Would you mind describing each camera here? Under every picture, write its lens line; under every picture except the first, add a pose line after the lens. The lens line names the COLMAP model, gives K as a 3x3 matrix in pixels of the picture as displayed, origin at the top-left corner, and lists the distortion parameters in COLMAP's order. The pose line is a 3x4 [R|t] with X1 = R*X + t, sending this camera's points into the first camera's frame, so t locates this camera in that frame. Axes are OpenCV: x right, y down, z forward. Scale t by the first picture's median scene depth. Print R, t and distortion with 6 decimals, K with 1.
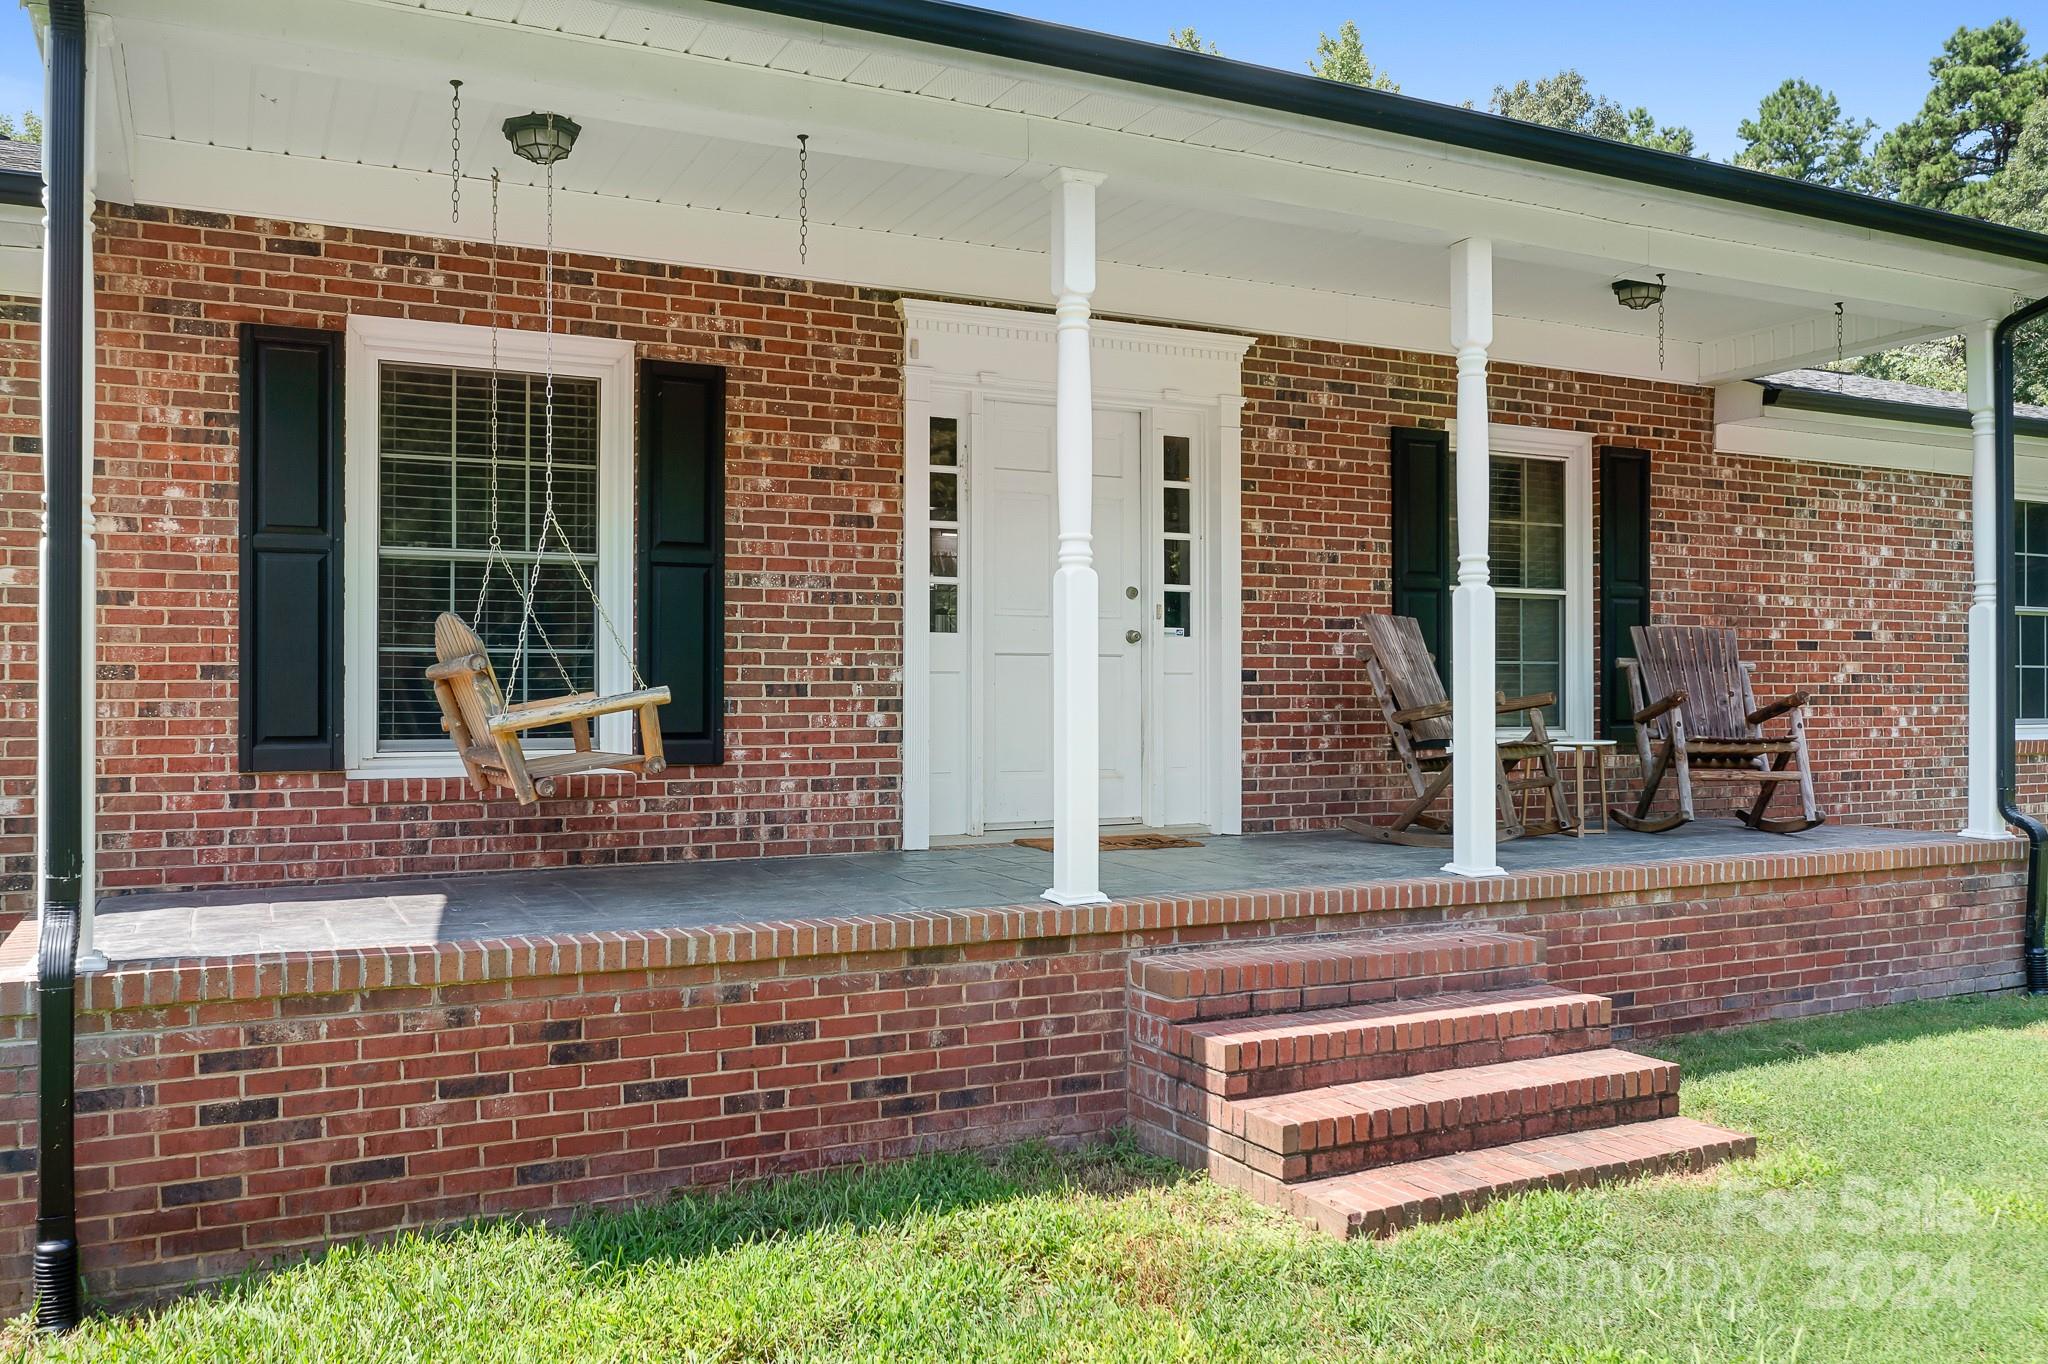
lens RADIAL K [[1619.9, 0, 1064.0], [0, 1619.9, 714.2], [0, 0, 1]] dist [-0.014055, -0.013022]
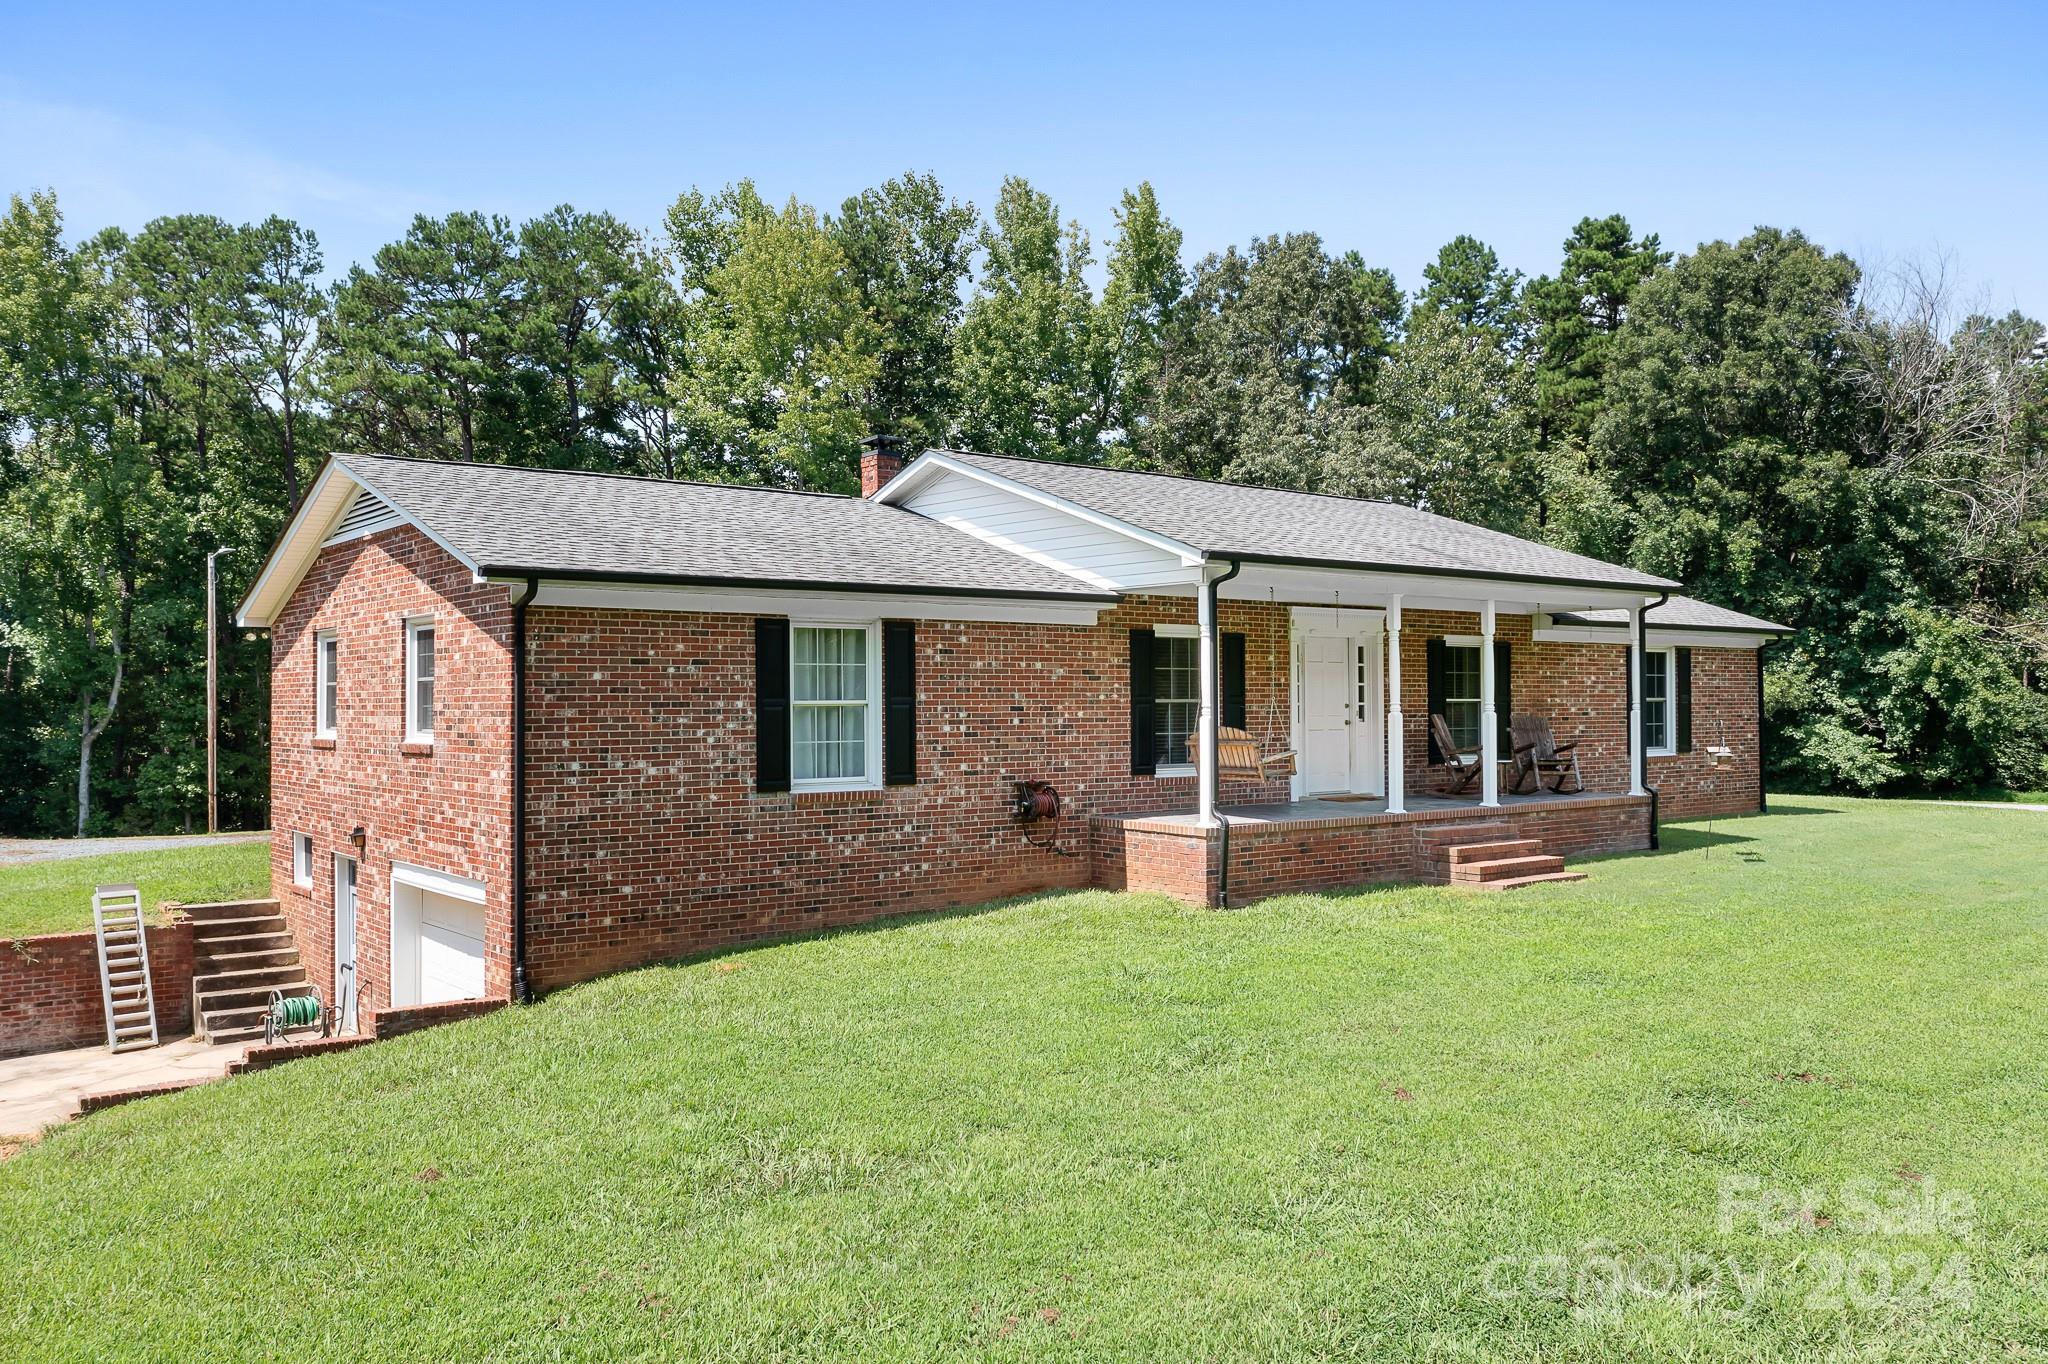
lens RADIAL K [[1697.8, 0, 1054.1], [0, 1697.8, 680.4], [0, 0, 1]] dist [-0.010166, -0.003711]
pose [[0.976129, 0.005592, 0.217120, -0.982496], [-0.002029, 0.999860, -0.016632, -0.066028], [-0.217182, 0.015794, 0.976003, -1.539283]]
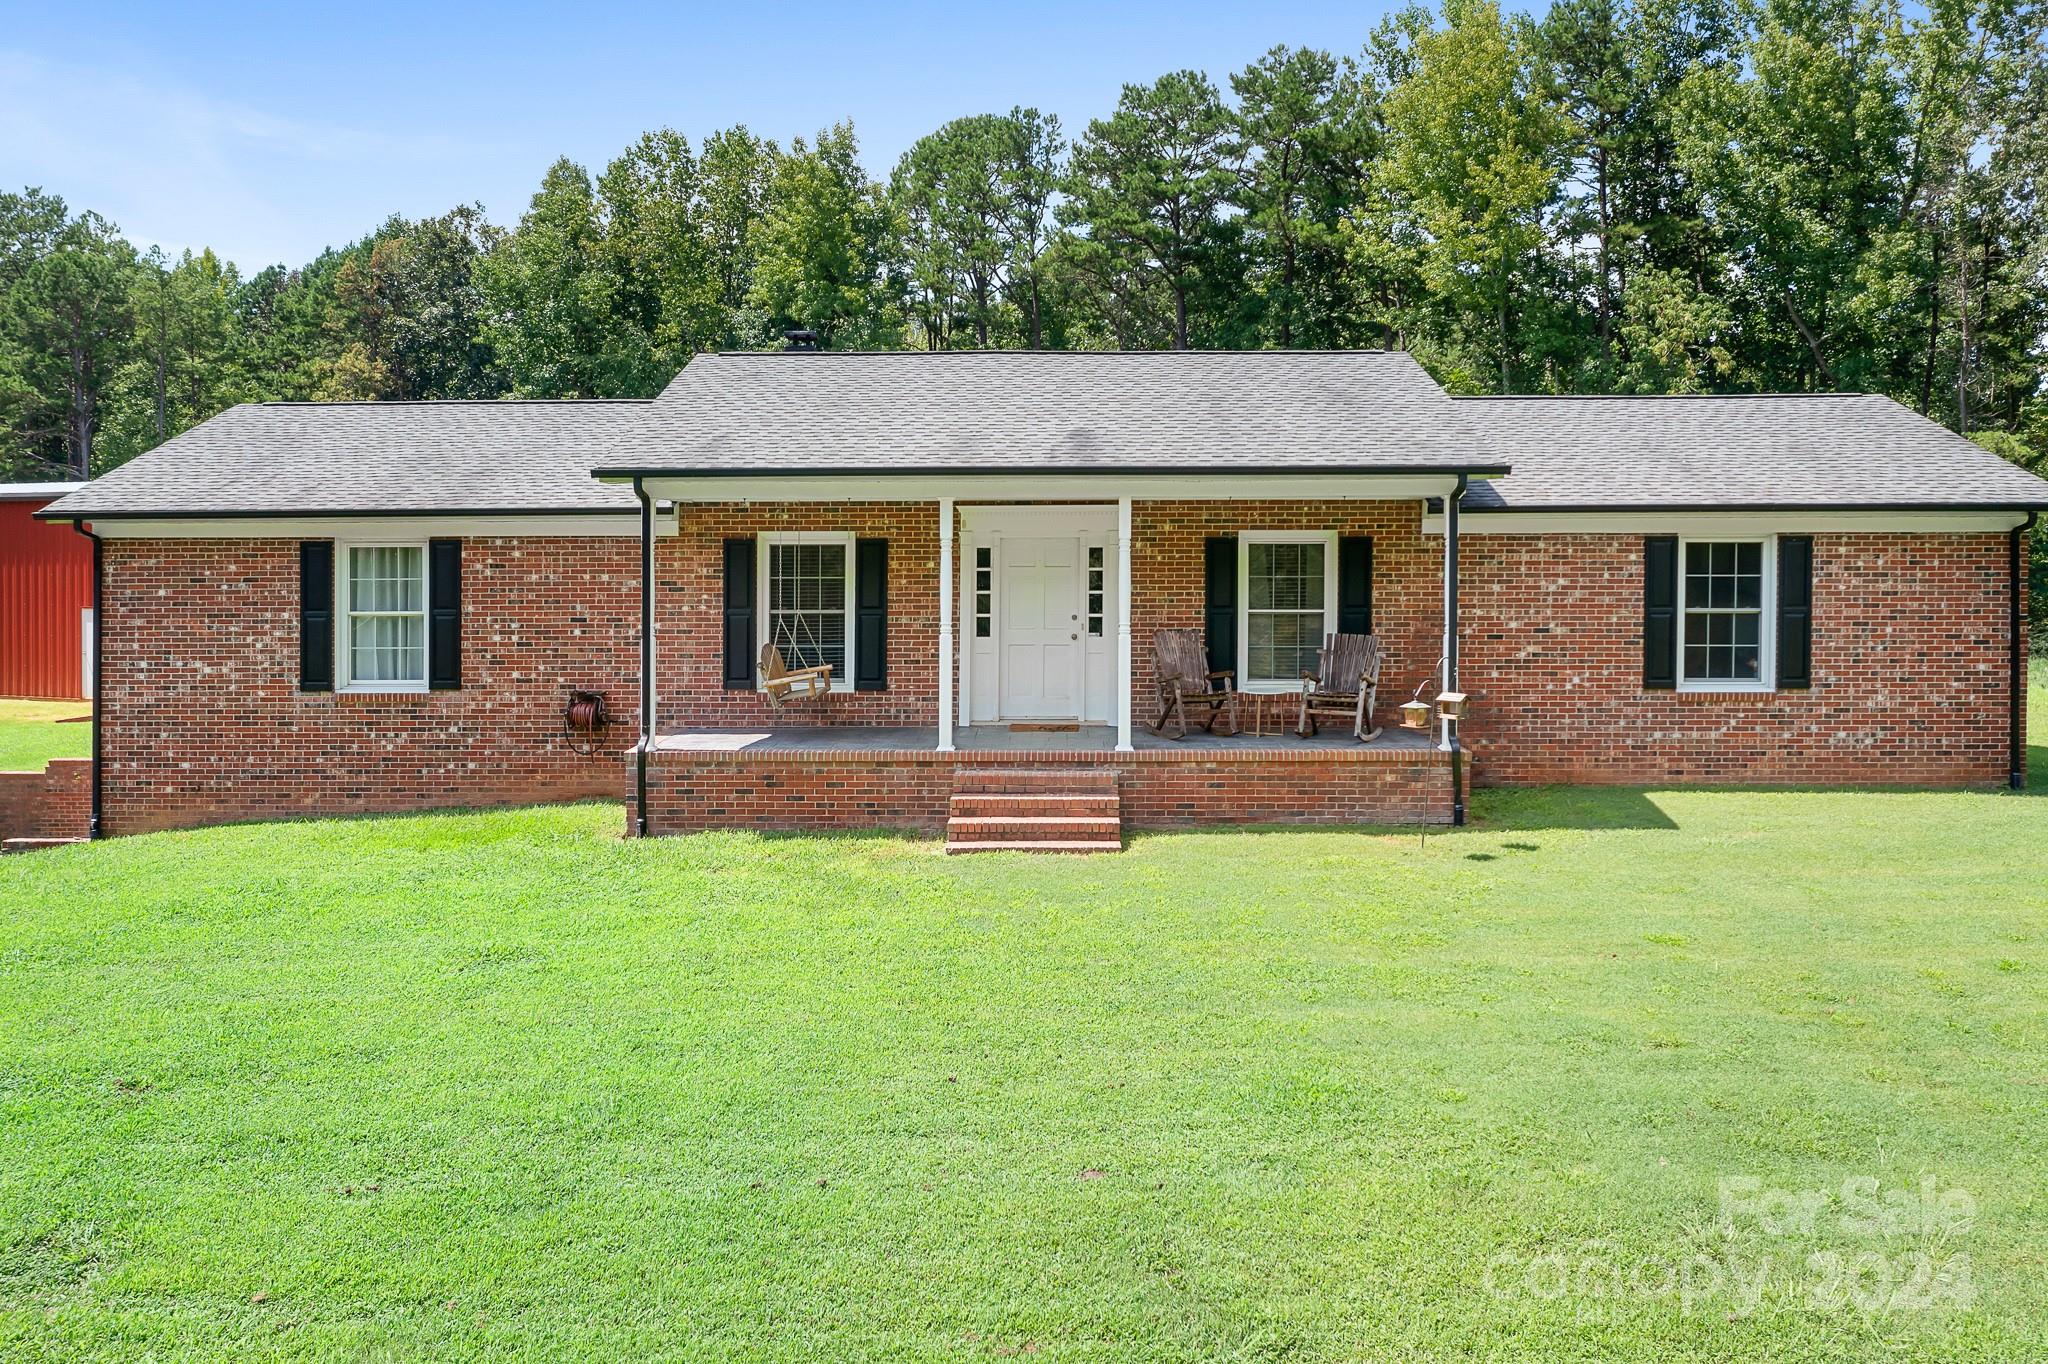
lens RADIAL K [[1784.7, 0, 1025.0], [0, 1784.7, 565.8], [0, 0, 1]] dist [0.003567, 0.003932]
pose [[0.868614, 0.013041, -0.495319, 1.162579], [-0.001668, 0.999725, 0.023396, -0.196208], [0.495487, -0.019496, 0.868396, -1.149154]]
